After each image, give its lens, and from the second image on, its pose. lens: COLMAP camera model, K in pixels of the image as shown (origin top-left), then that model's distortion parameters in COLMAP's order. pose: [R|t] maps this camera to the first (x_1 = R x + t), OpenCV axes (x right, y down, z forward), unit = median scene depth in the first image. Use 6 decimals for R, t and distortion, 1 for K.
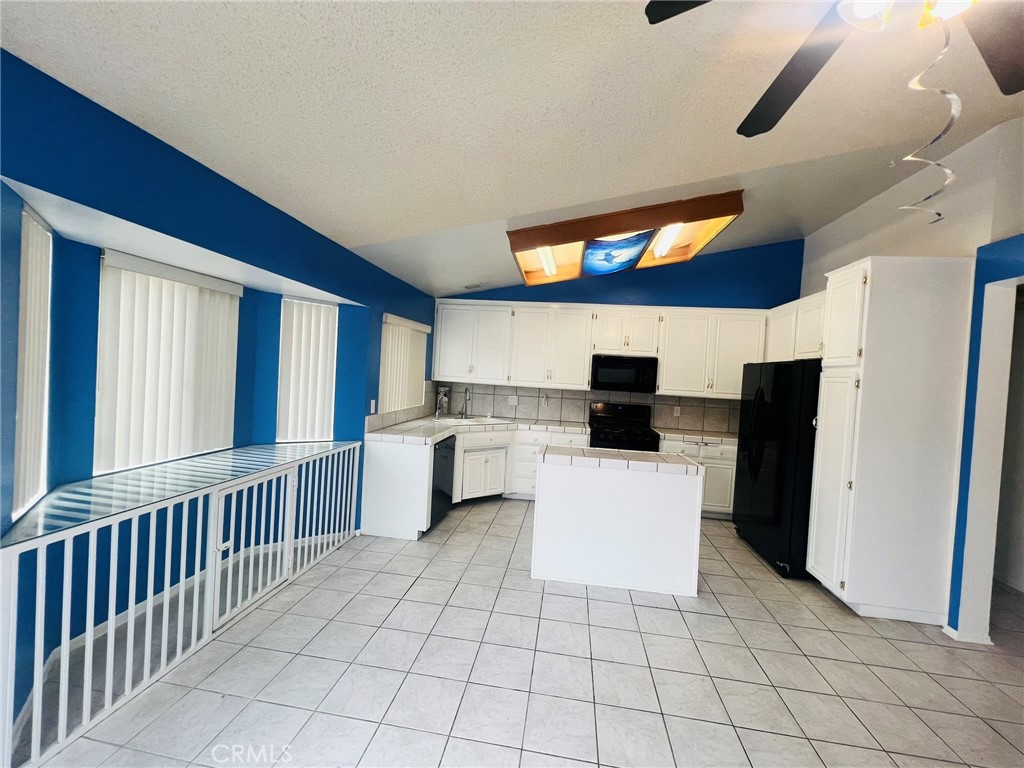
lens RADIAL K [[411.6, 0, 512.0], [0, 411.6, 384.0], [0, 0, 1]] dist [0.000487, 0.000094]
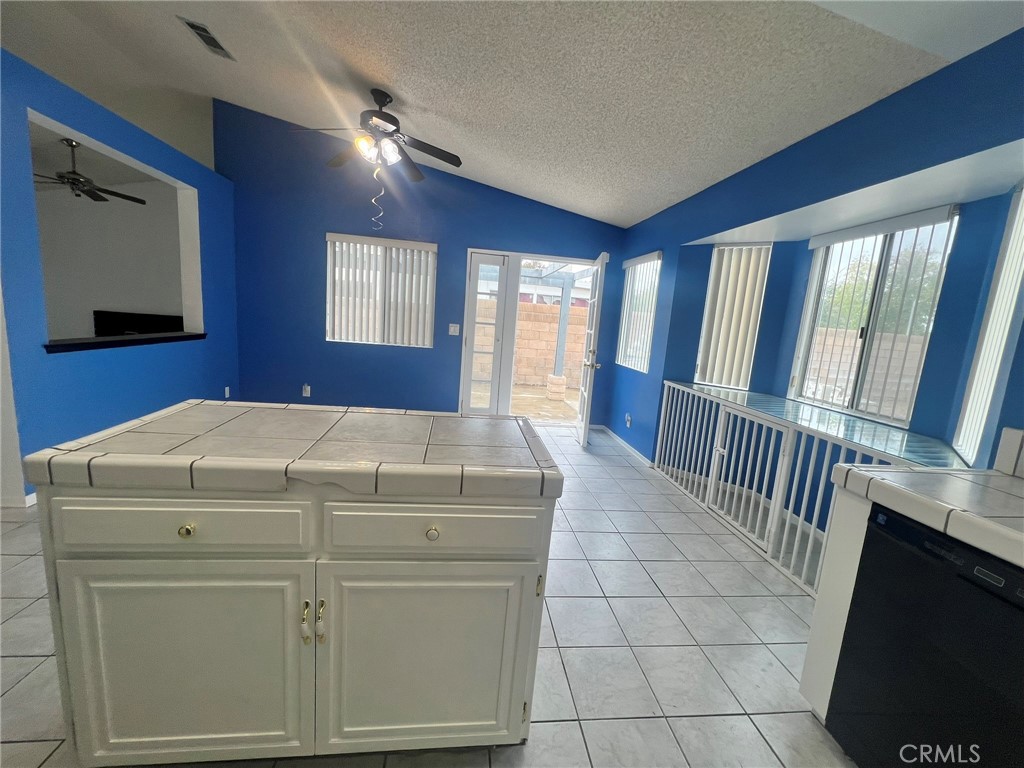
lens RADIAL K [[411.6, 0, 512.0], [0, 411.6, 384.0], [0, 0, 1]] dist [0.000487, 0.000094]
pose [[-0.958331, -0.092928, -0.270123, 0.278850], [-0.140276, 0.976833, 0.161615, 0.064320], [0.248847, 0.192772, -0.949165, 1.845872]]
